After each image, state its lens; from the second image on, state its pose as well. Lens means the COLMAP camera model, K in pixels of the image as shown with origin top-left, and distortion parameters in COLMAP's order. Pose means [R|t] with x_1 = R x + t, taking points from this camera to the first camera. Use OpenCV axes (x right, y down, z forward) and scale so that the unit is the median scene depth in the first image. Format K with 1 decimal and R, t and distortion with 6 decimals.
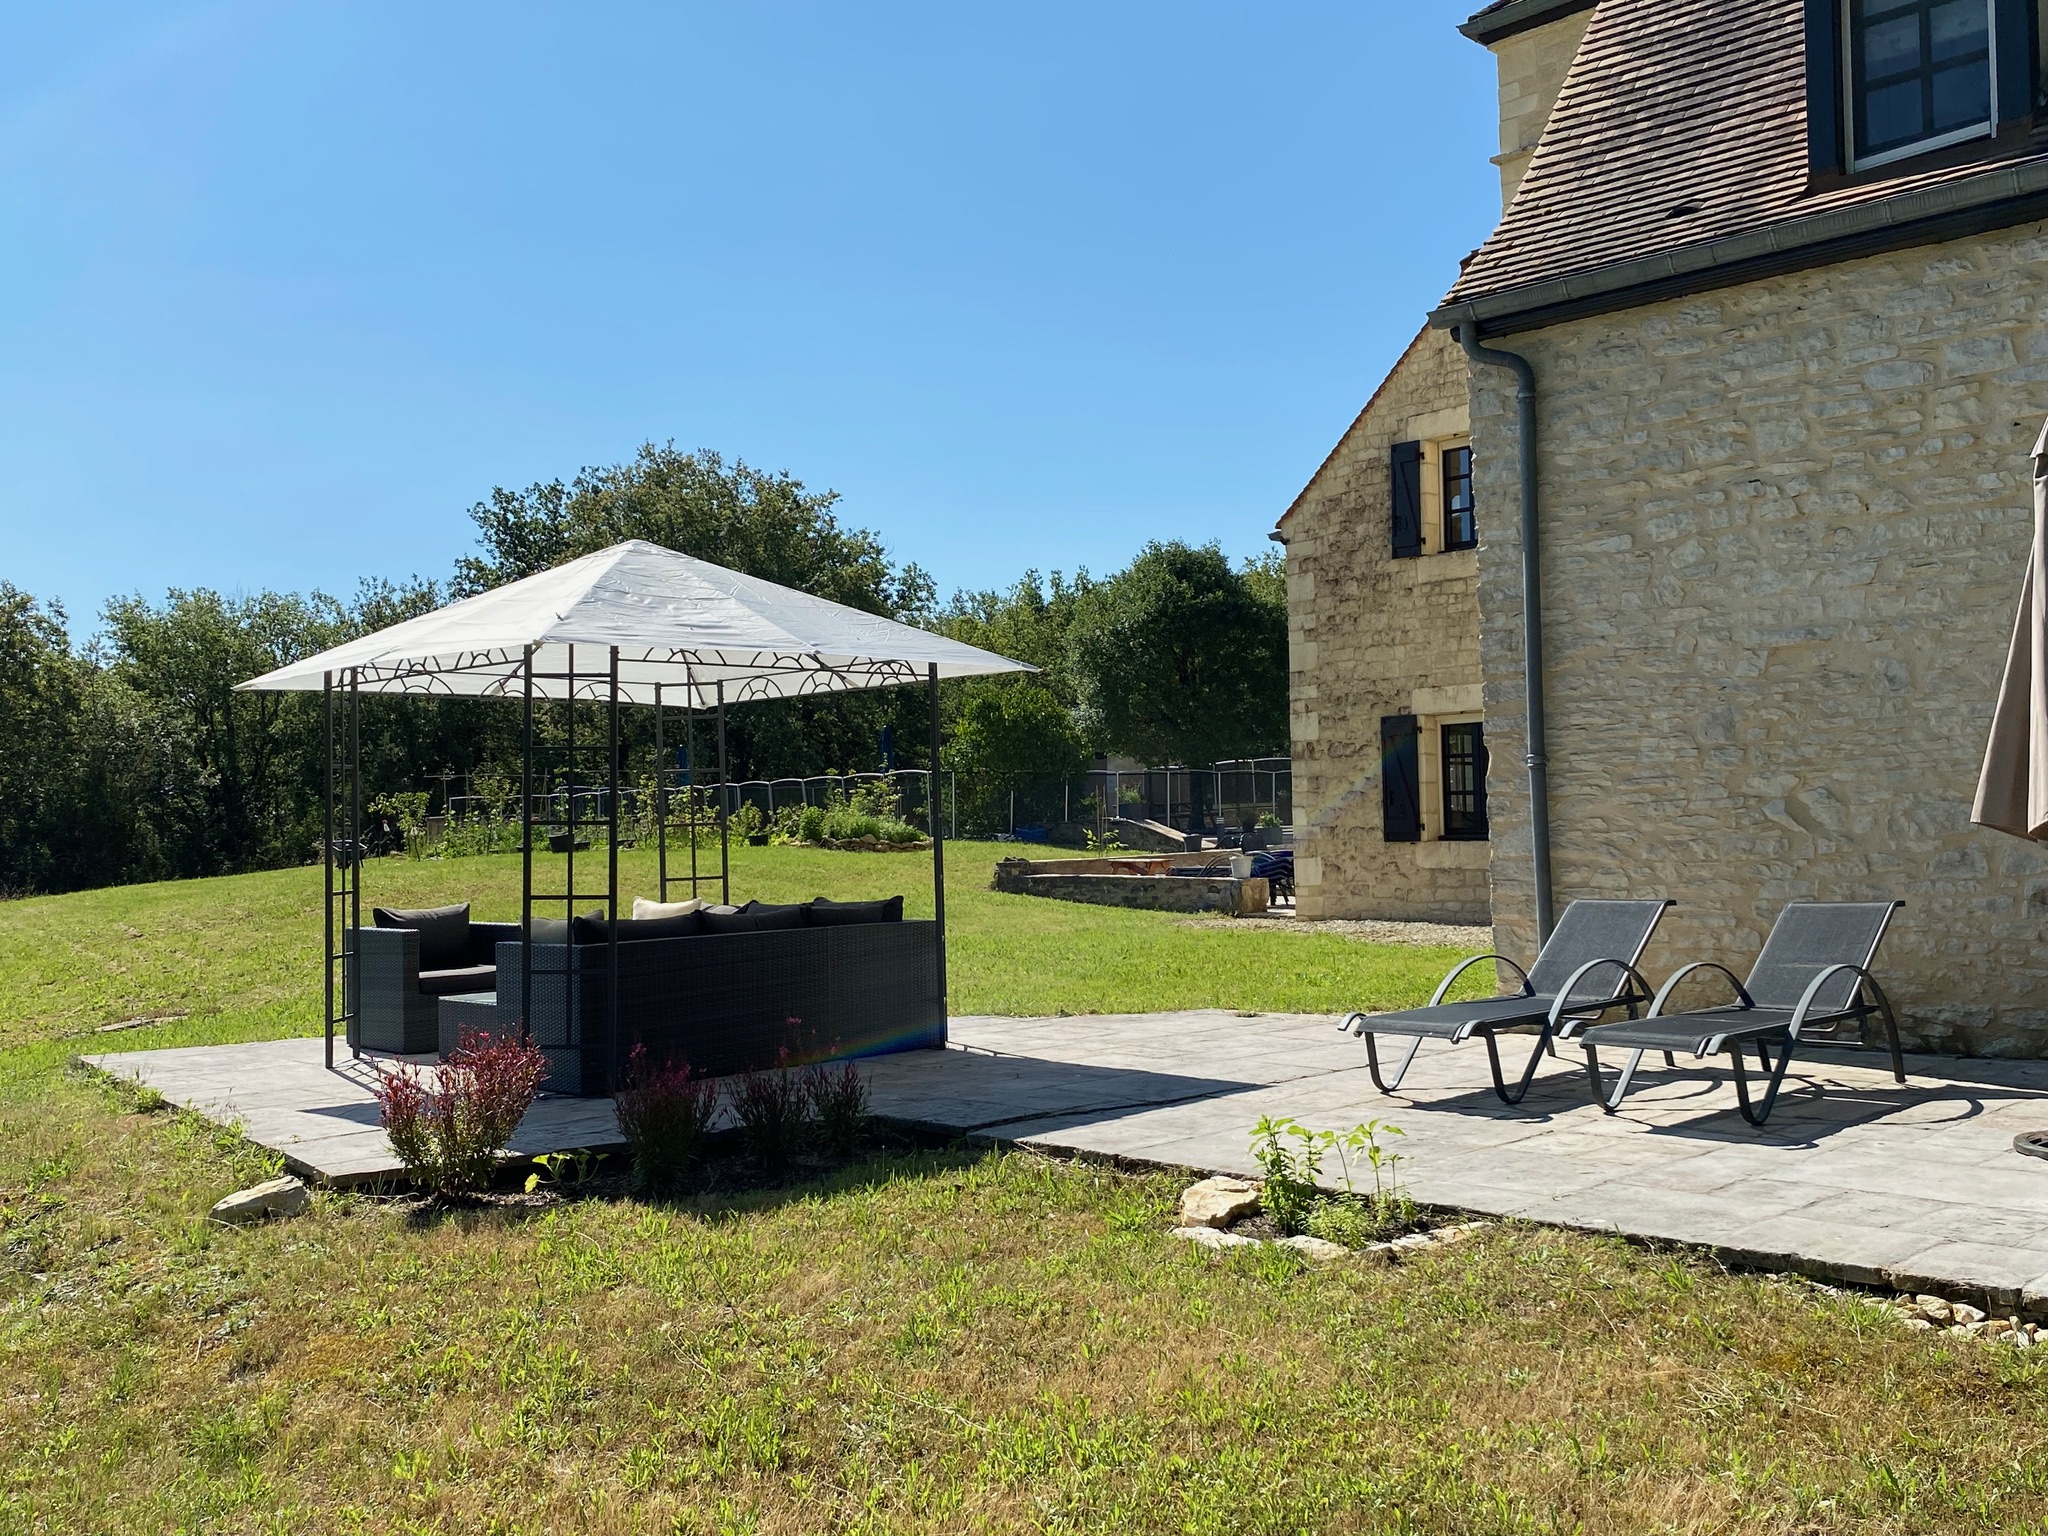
lens RADIAL K [[1843.2, 0, 1024.2], [0, 1843.2, 813.4], [0, 0, 1]] dist [0.008467, 0.004719]
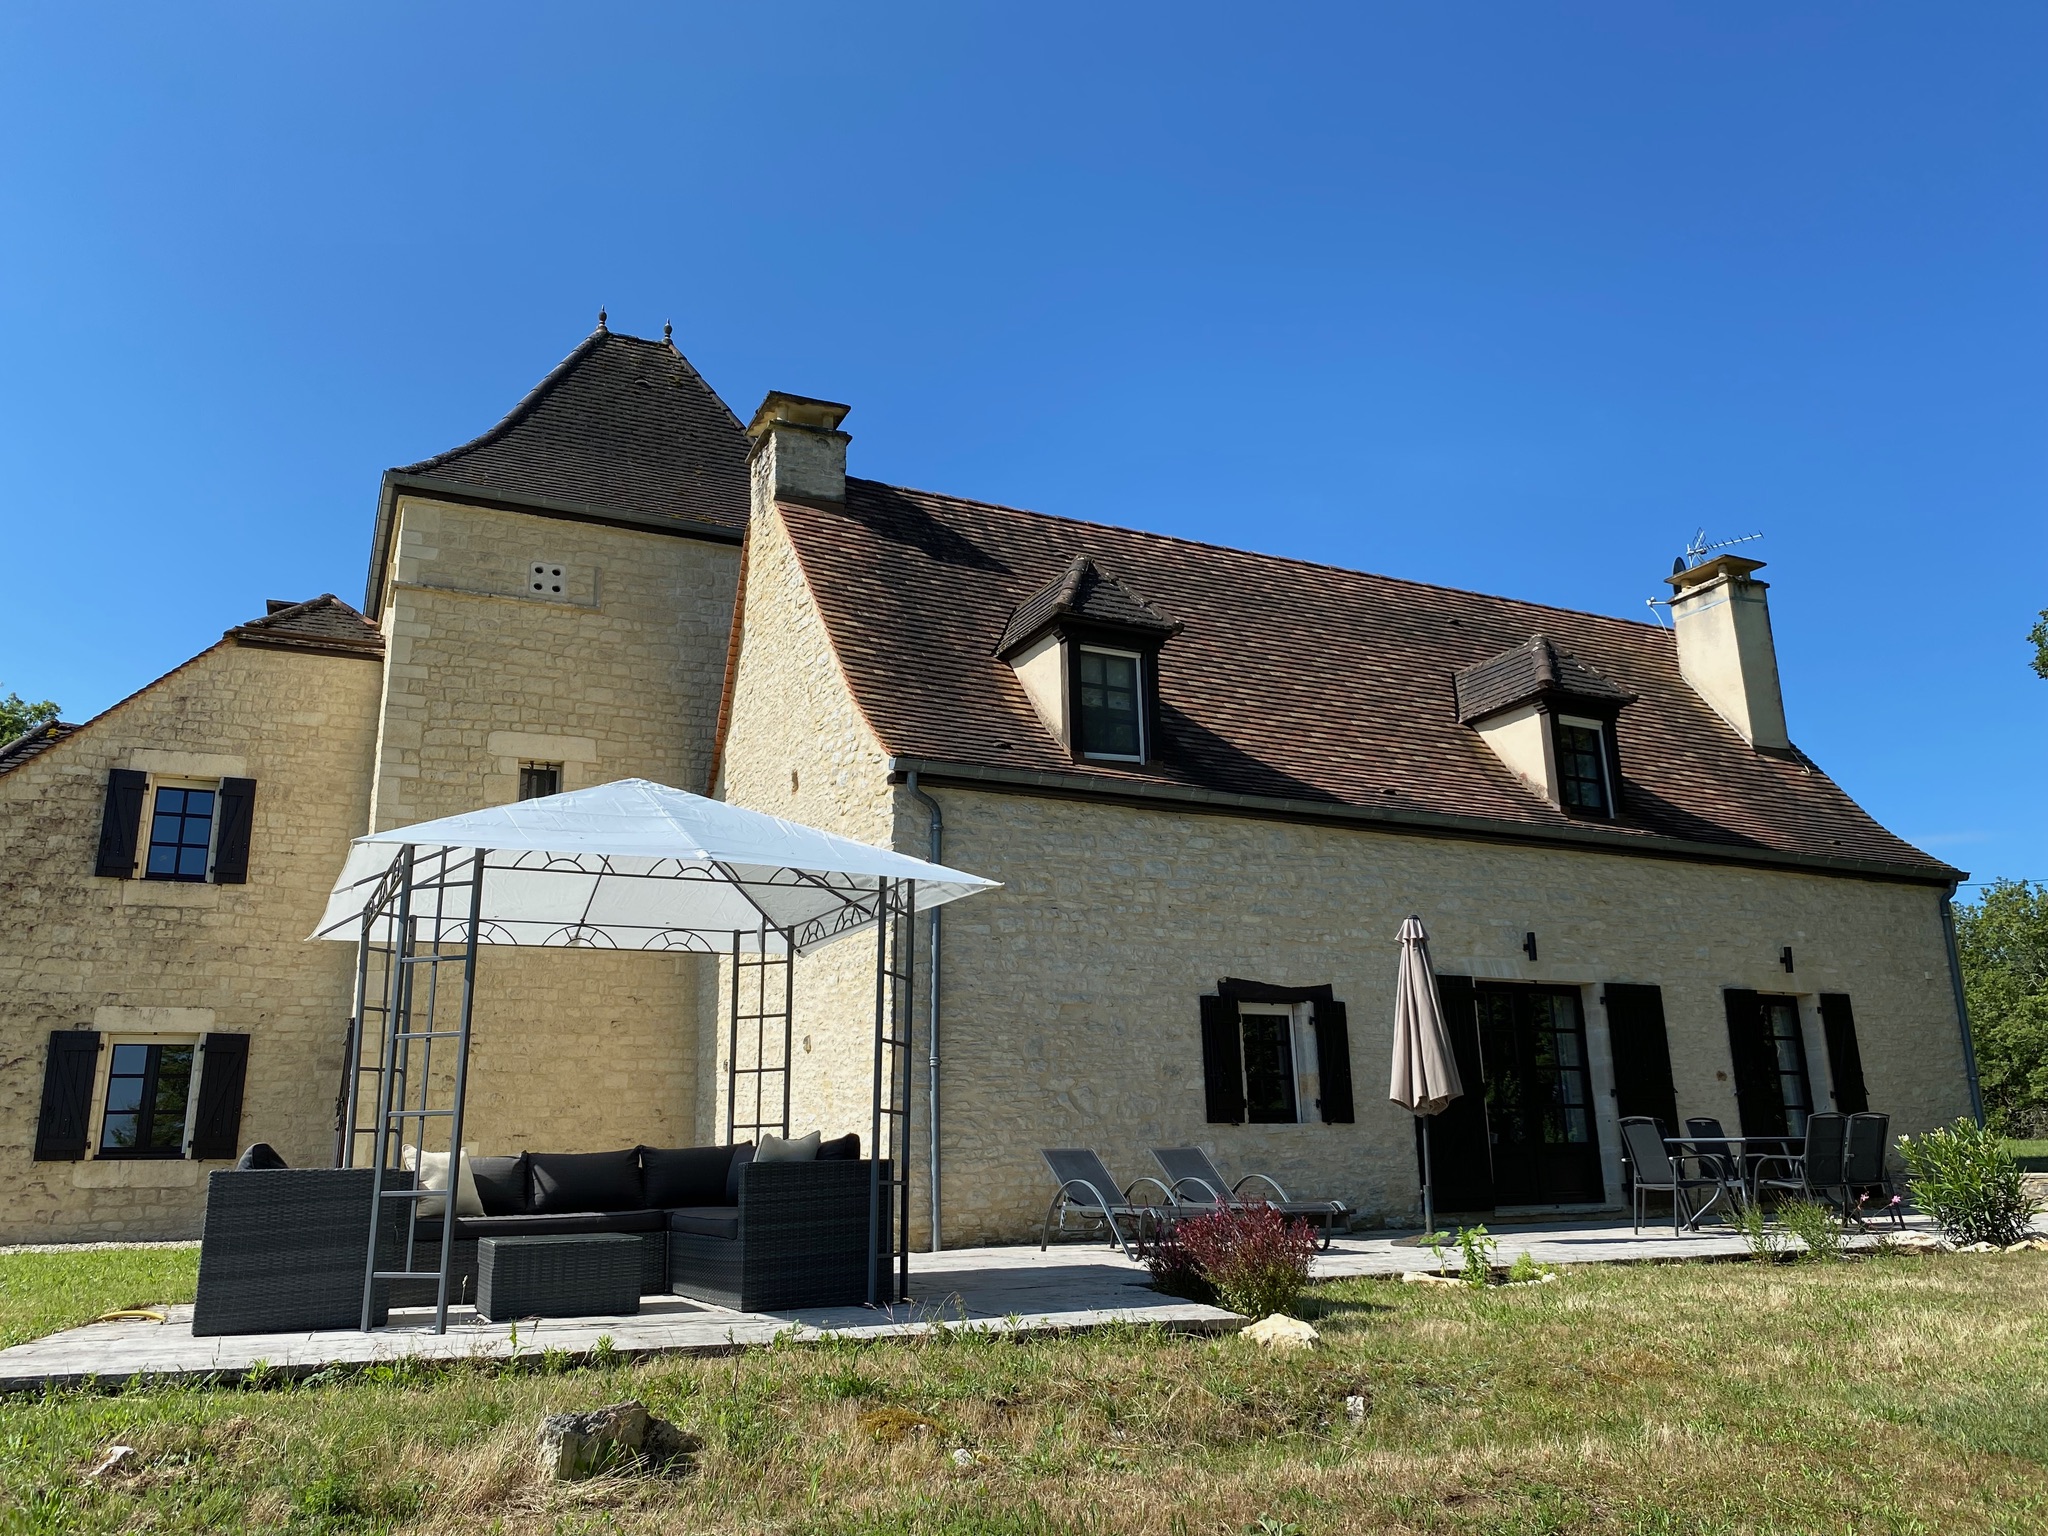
lens RADIAL K [[1545.3, 0, 1024.0], [0, 1545.3, 768.0], [0, 0, 1]] dist [0.089234, -0.169688]
pose [[0.336943, 0.249414, 0.907889, -0.958175], [0.003760, 0.963911, -0.266200, 0.082004], [-0.941518, 0.093108, 0.323845, 0.513836]]
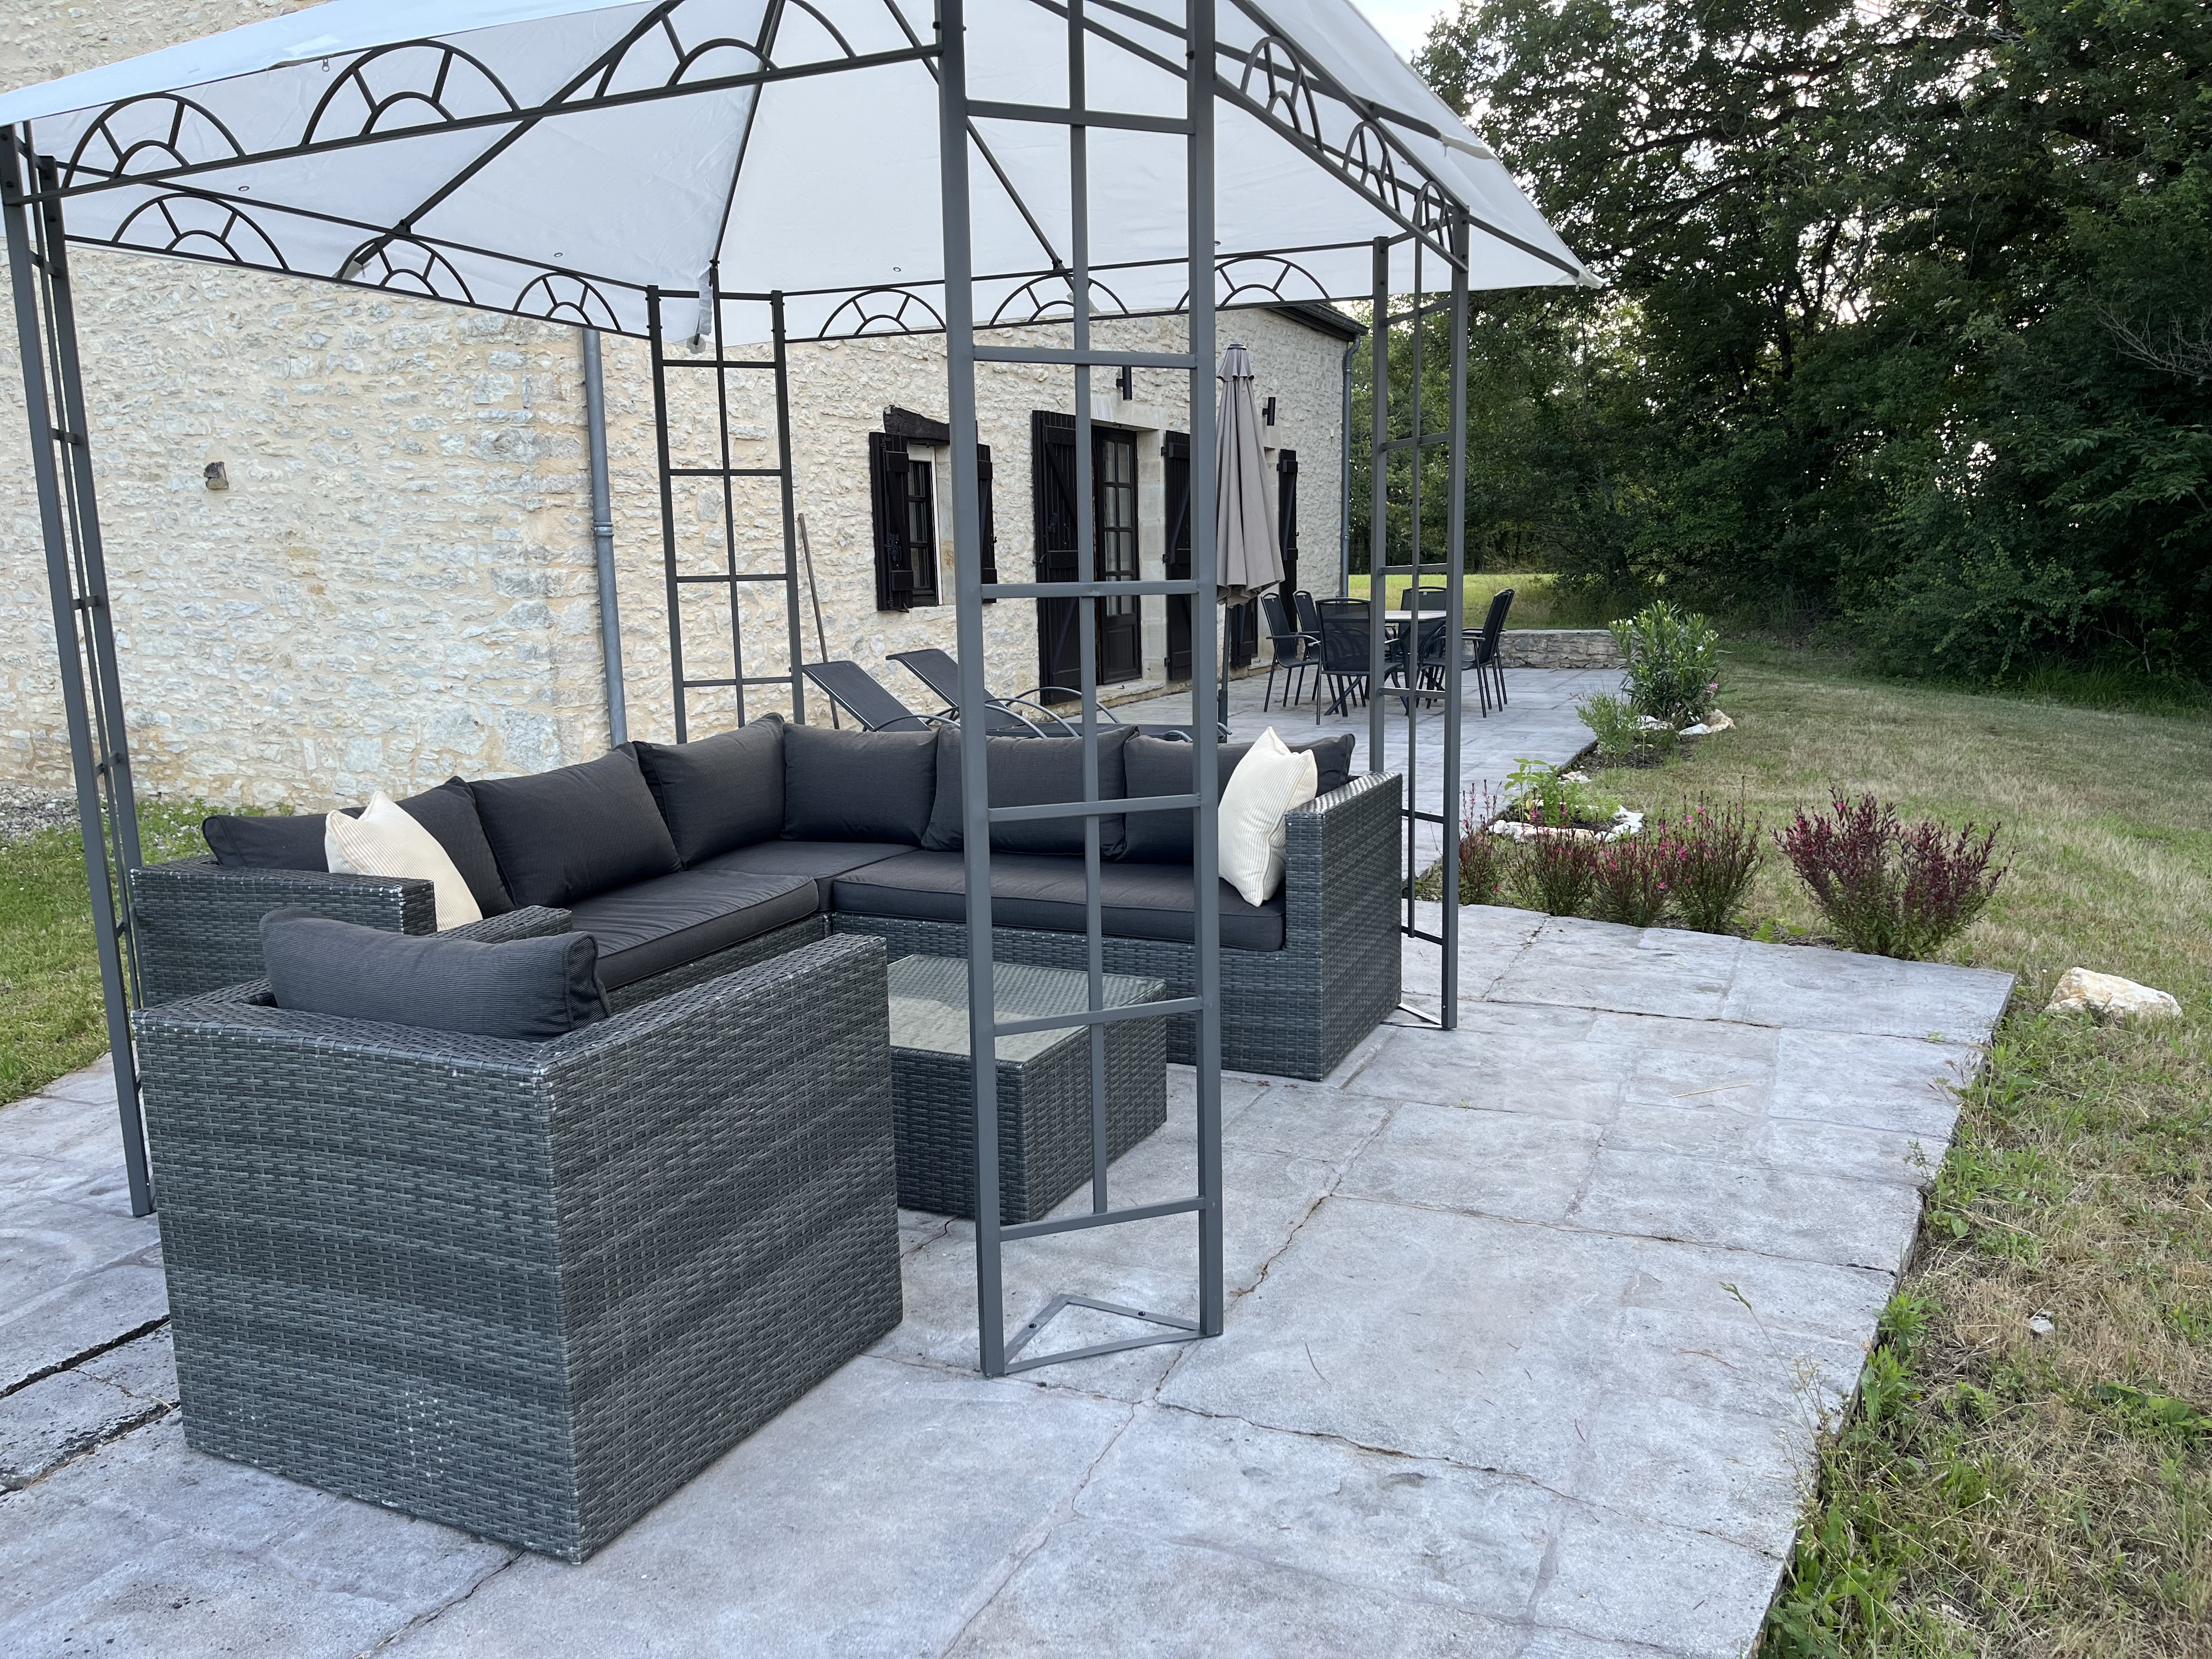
lens RADIAL K [[1661.3, 0, 1103.0], [0, 1661.3, 858.9], [0, 0, 1]] dist [0.001907, -0.000571]
pose [[-0.347963, -0.140357, 0.926942, -0.621988], [0.017540, 0.987582, 0.156123, 0.009602], [-0.937344, 0.070583, -0.341180, 1.102228]]
